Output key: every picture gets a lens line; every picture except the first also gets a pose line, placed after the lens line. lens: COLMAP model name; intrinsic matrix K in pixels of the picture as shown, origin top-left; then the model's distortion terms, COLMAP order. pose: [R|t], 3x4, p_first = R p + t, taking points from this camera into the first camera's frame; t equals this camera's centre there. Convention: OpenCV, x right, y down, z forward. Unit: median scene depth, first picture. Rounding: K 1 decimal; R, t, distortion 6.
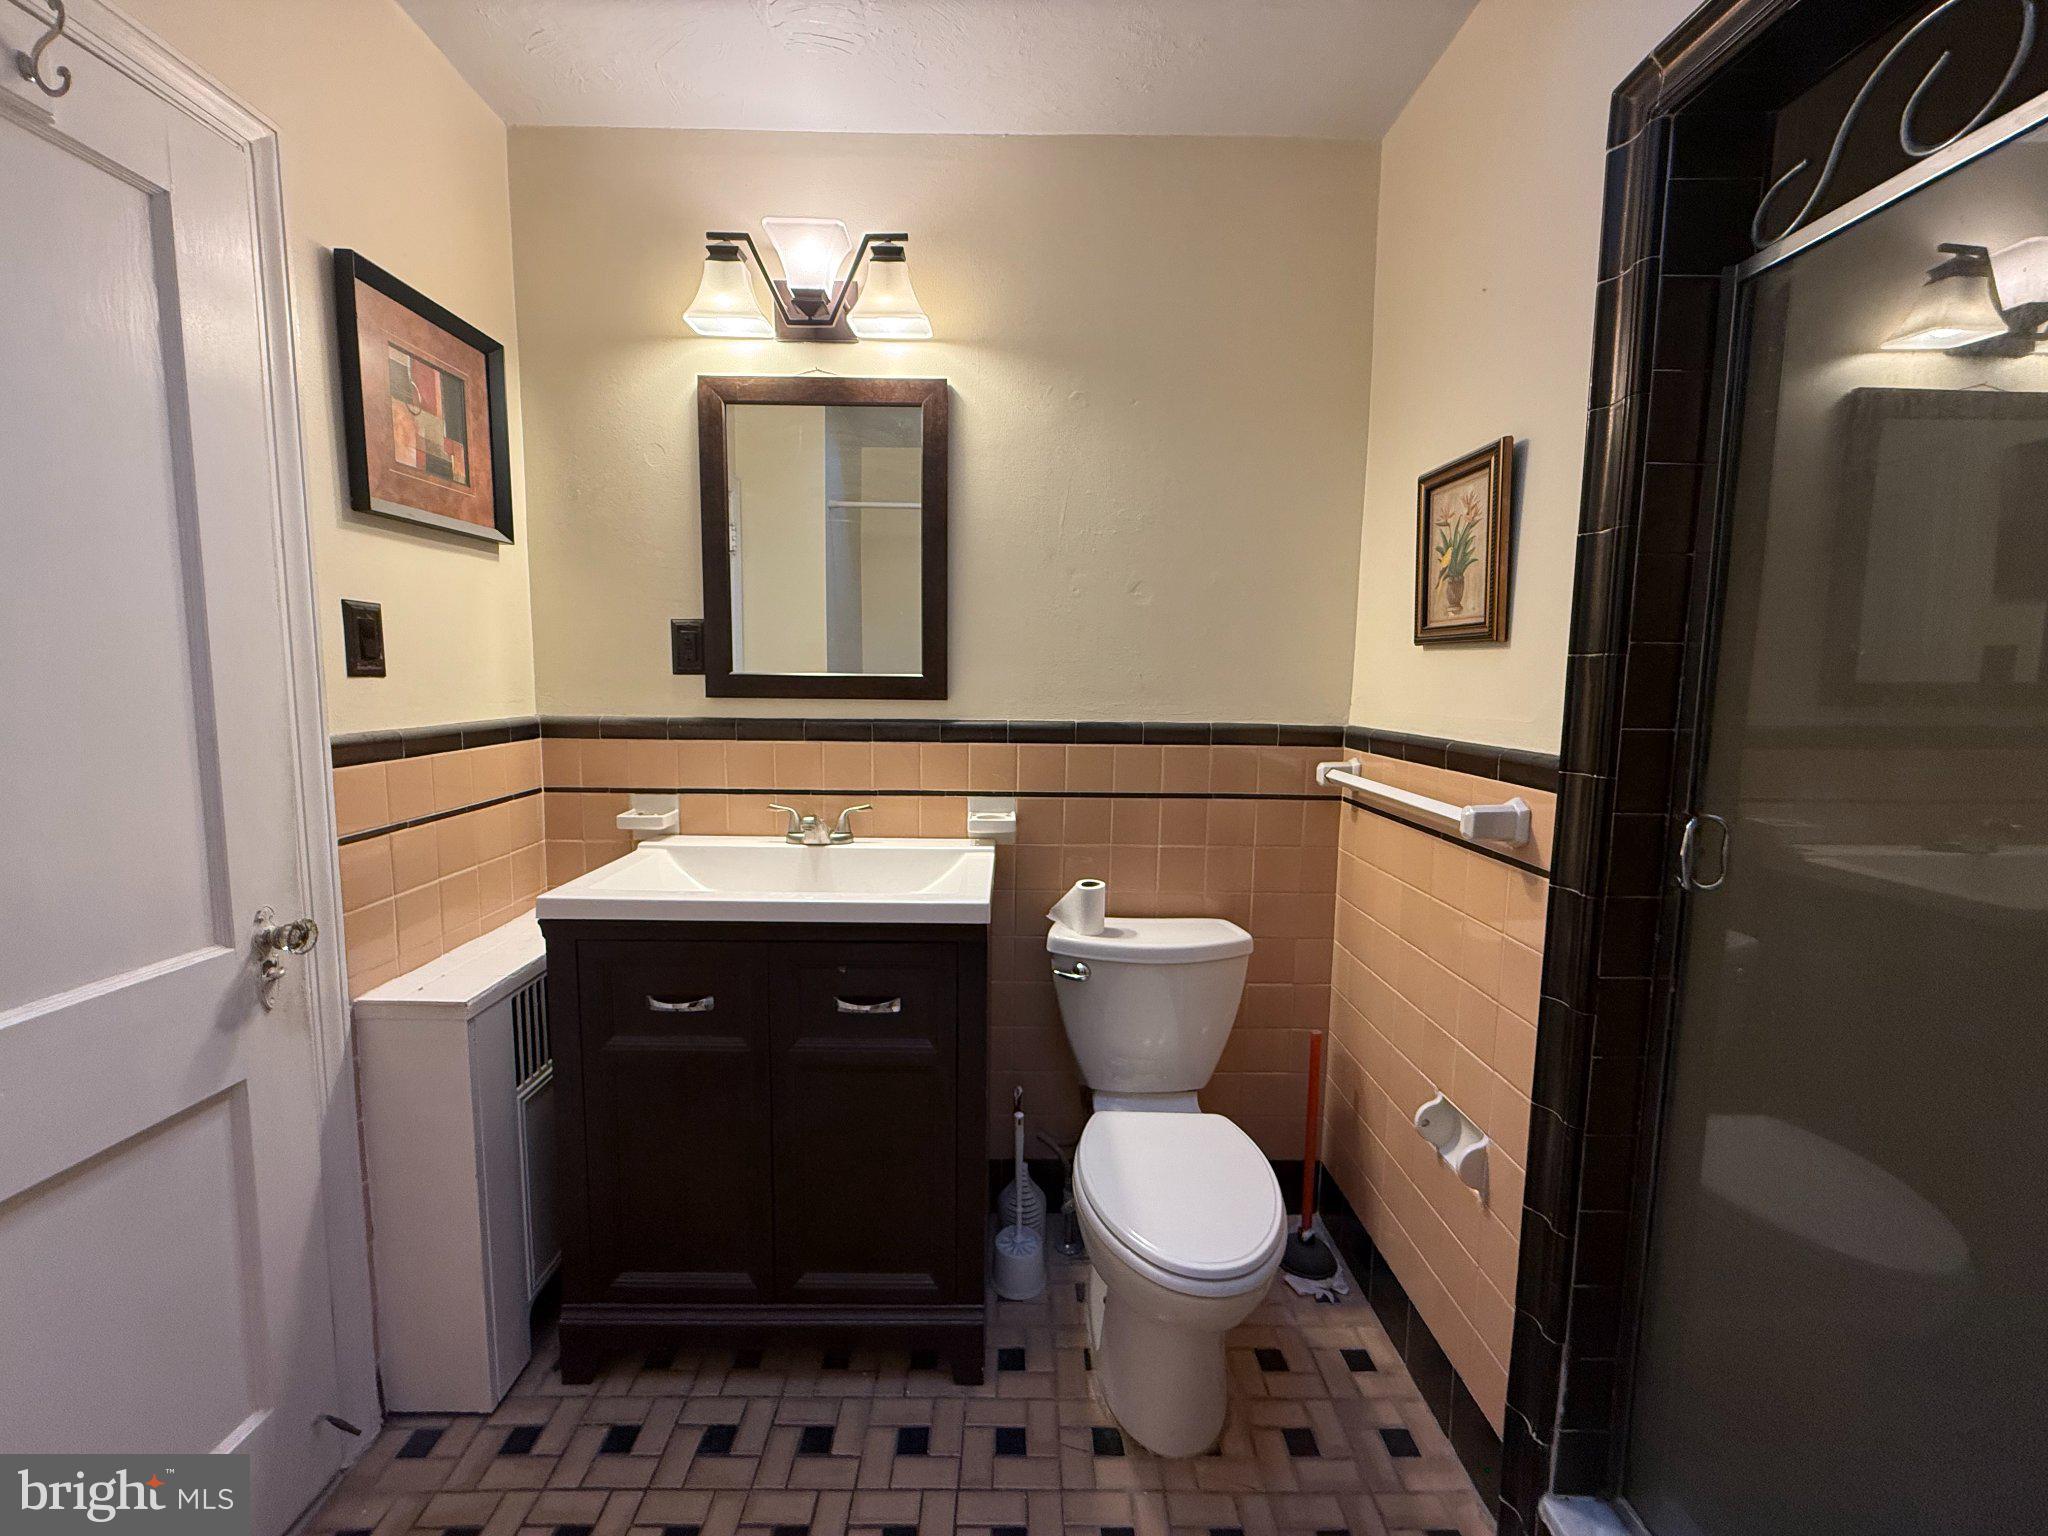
lens RADIAL K [[818.6, 0, 1024.3], [0, 818.6, 762.6], [0, 0, 1]] dist [0.002753, -0.000859]
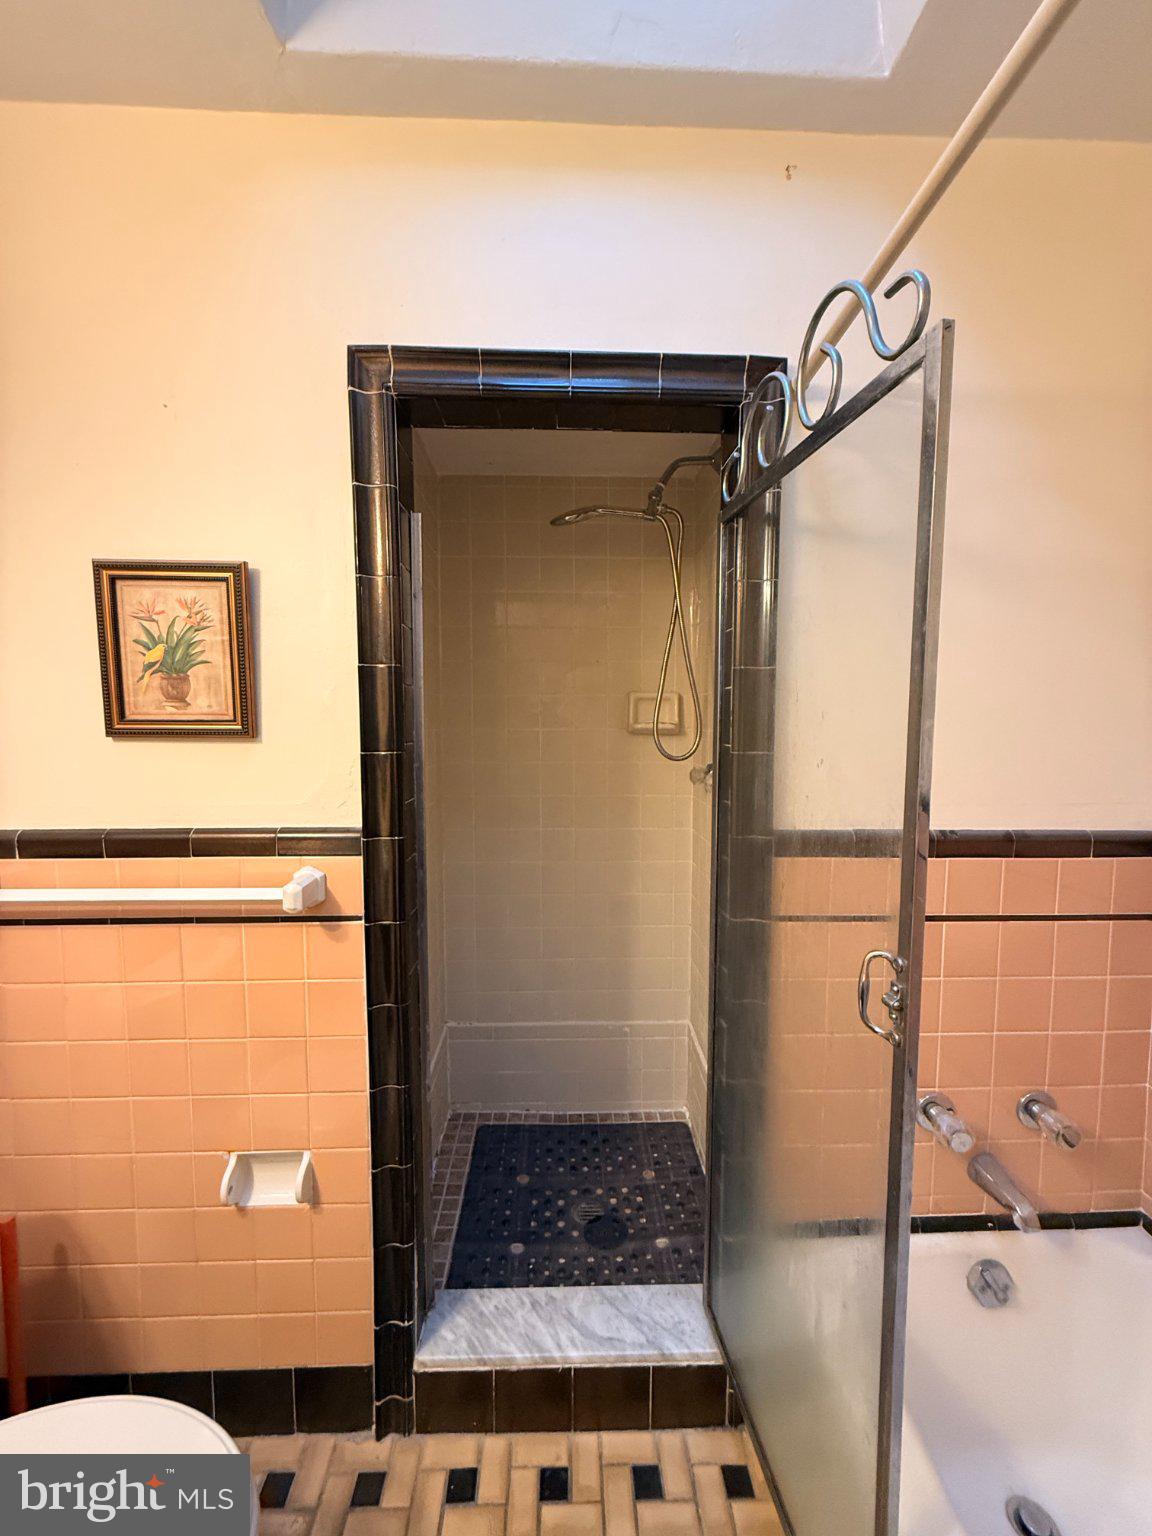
lens RADIAL K [[614.0, 0, 581.6], [0, 614.0, 763.5], [0, 0, 1]] dist [0.002753, -0.000859]
pose [[-0.018623, -0.079022, 0.996699, -0.276758], [0.109704, 0.990691, 0.080595, -0.125161], [-0.993790, 0.110843, -0.009781, 0.528730]]
